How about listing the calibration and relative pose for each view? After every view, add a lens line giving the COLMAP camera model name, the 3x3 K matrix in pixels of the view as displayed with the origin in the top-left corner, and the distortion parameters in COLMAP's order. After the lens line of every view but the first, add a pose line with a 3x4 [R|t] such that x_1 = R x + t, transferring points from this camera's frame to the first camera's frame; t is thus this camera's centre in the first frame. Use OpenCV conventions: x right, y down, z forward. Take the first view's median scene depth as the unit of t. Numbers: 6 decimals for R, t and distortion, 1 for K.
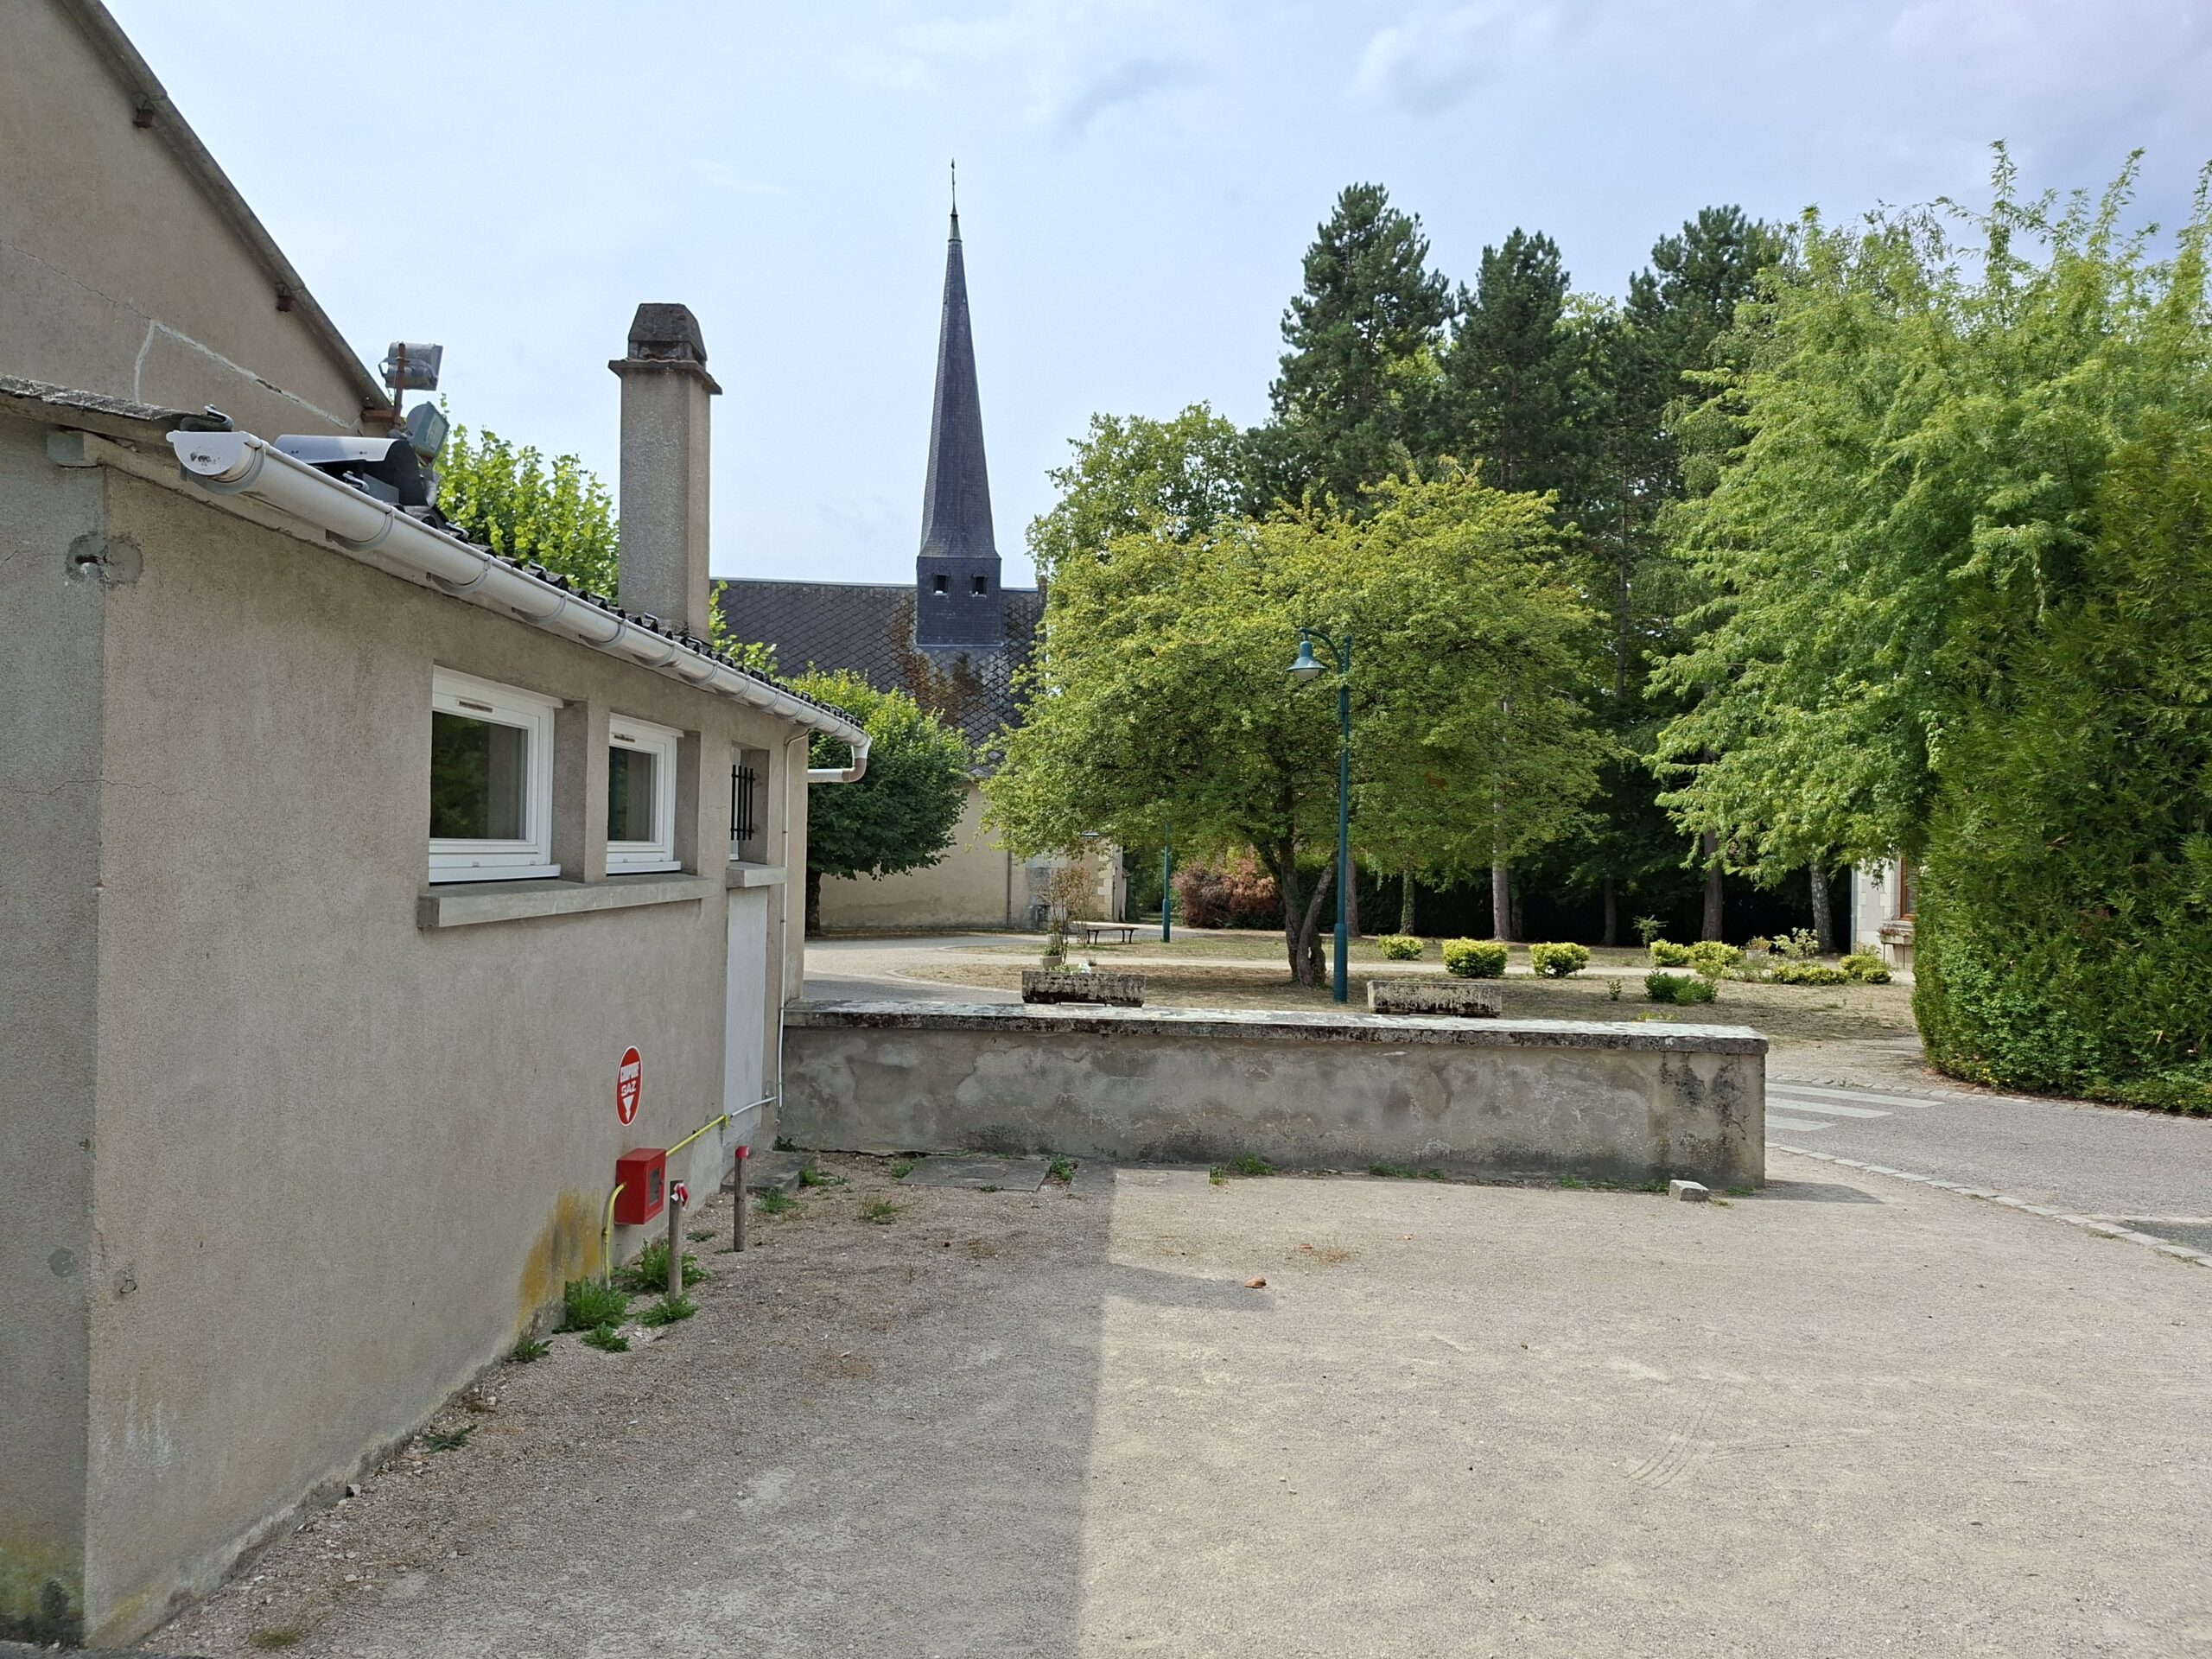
lens RADIAL K [[1541.4, 0, 1104.6], [0, 1541.4, 818.3], [0, 0, 1]] dist [0.079426, -0.091426]
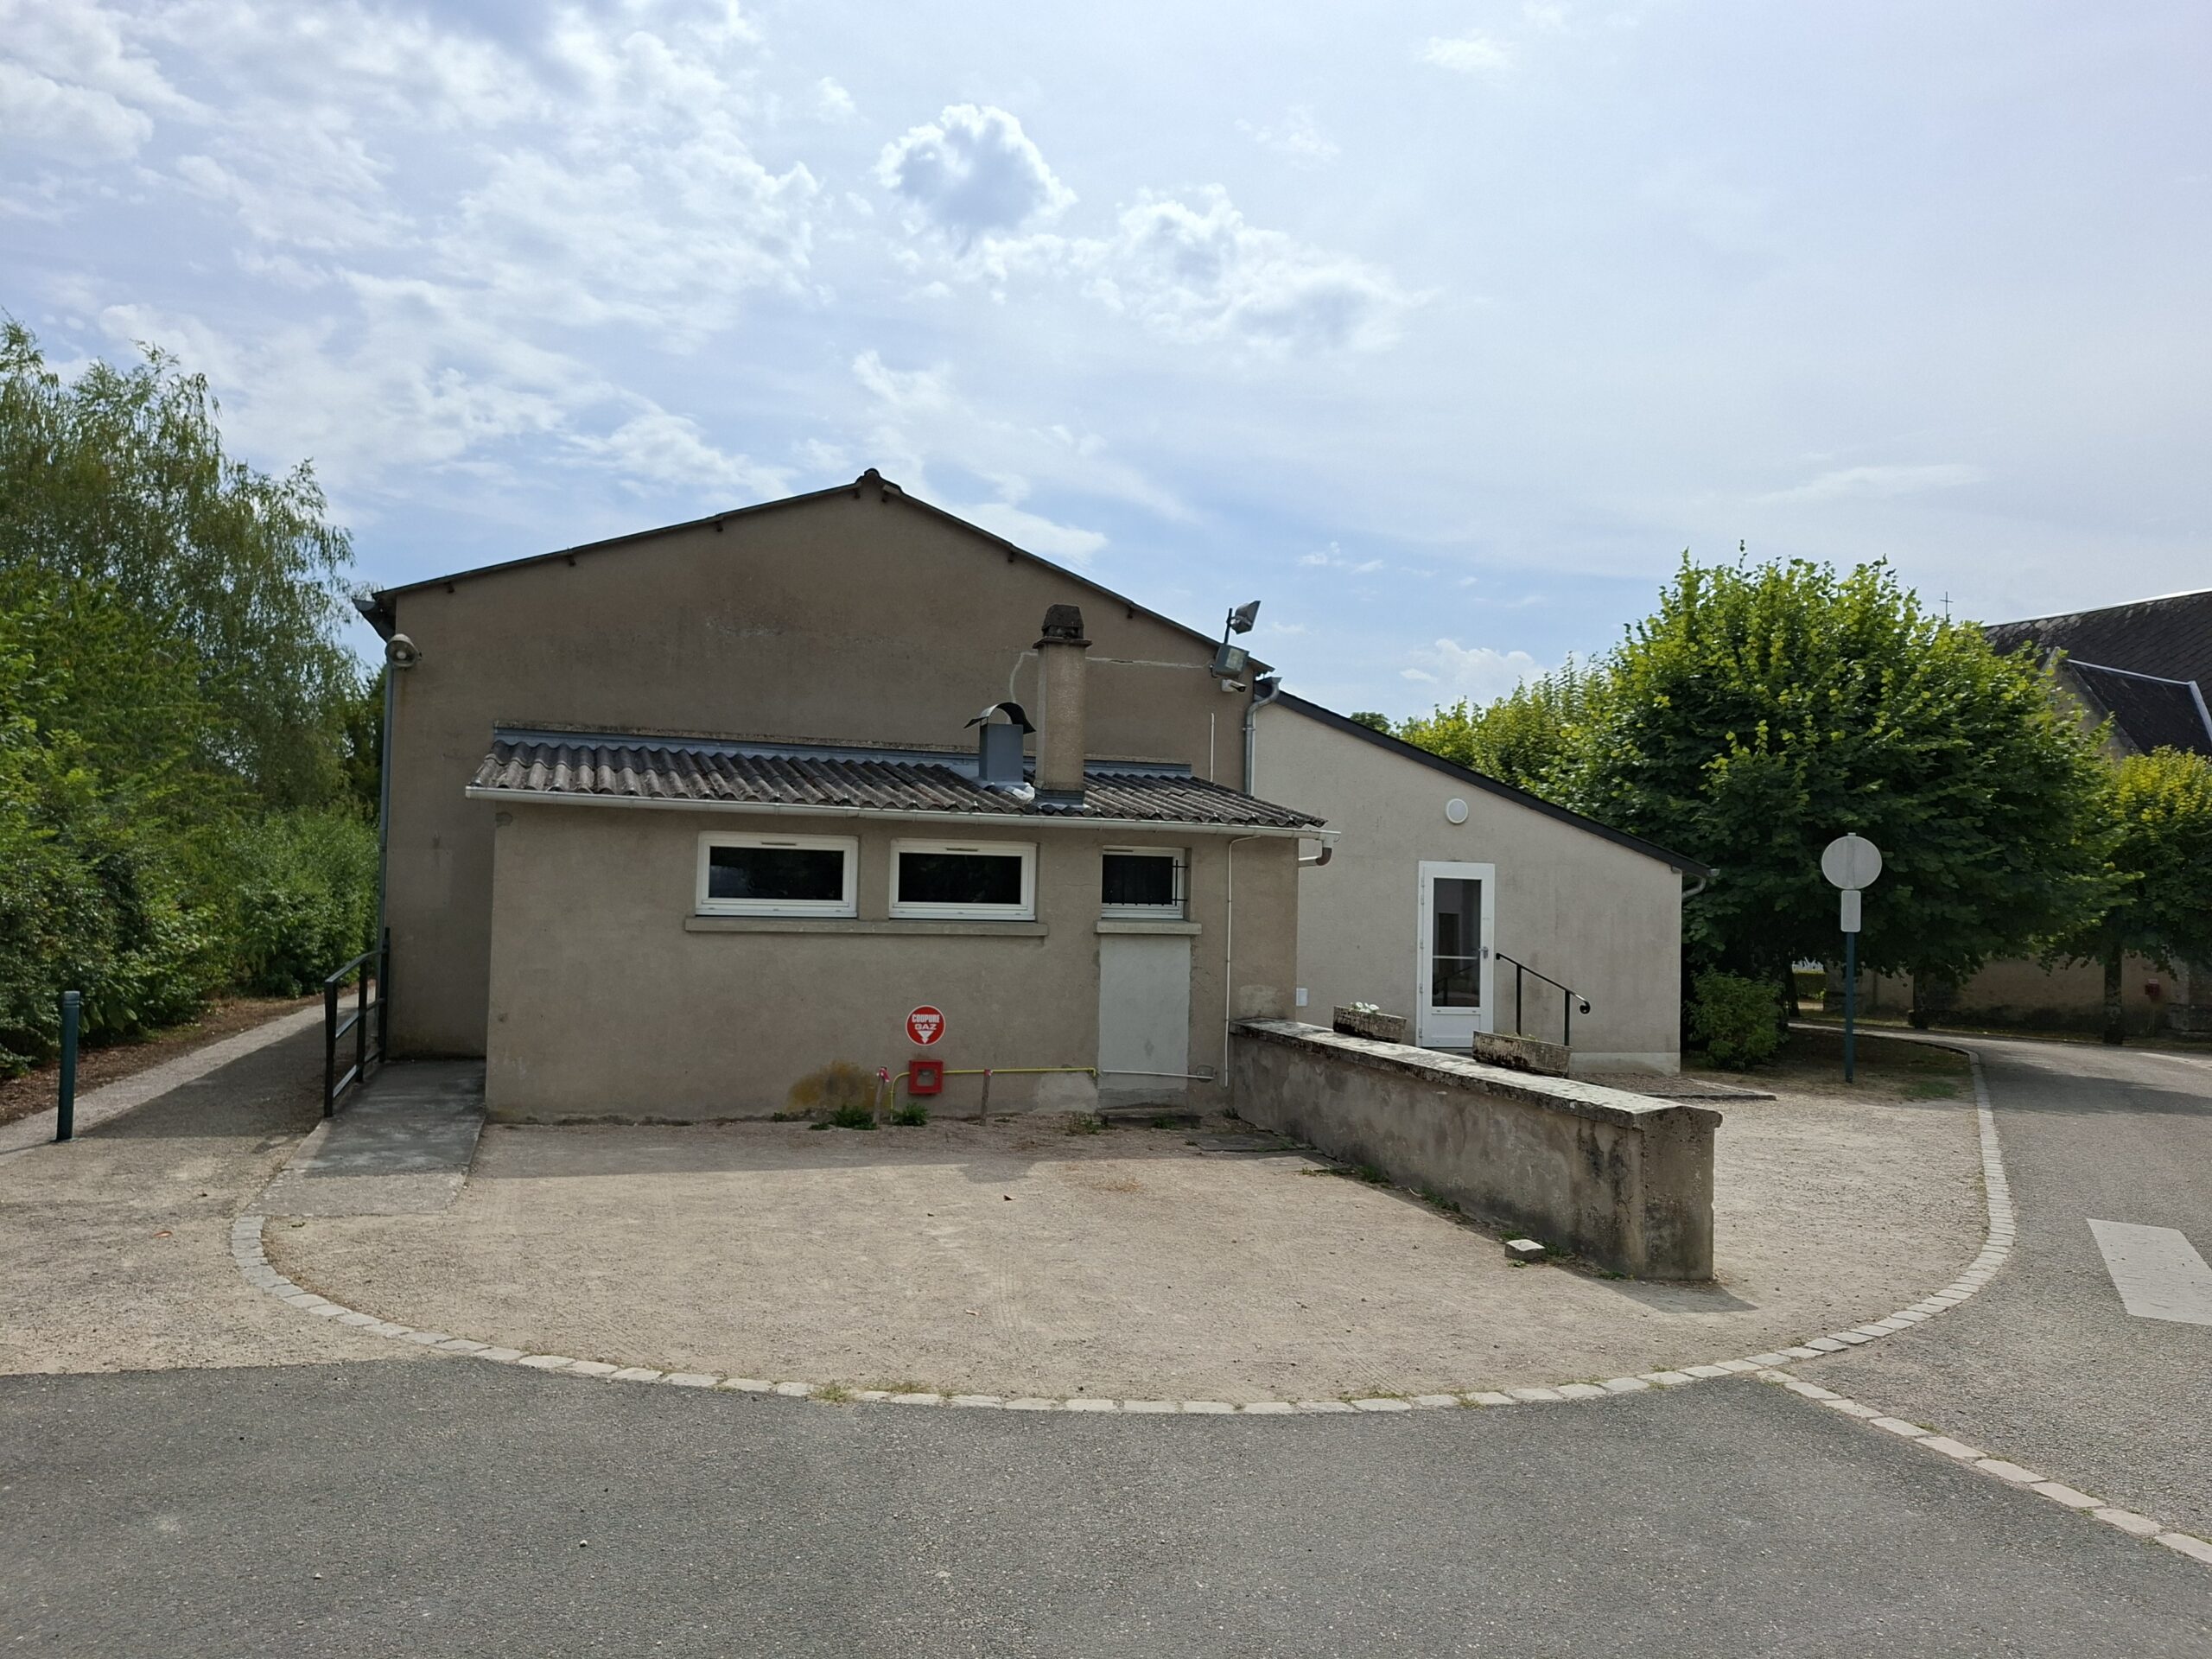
lens RADIAL K [[1539.1, 0, 1099.2], [0, 1539.1, 832.9], [0, 0, 1]] dist [0.122768, -0.158127]
pose [[0.332233, -0.056860, -0.941482, 1.181613], [0.001918, 0.998220, -0.059610, 0.031708], [0.943196, 0.017998, 0.331750, 0.397087]]
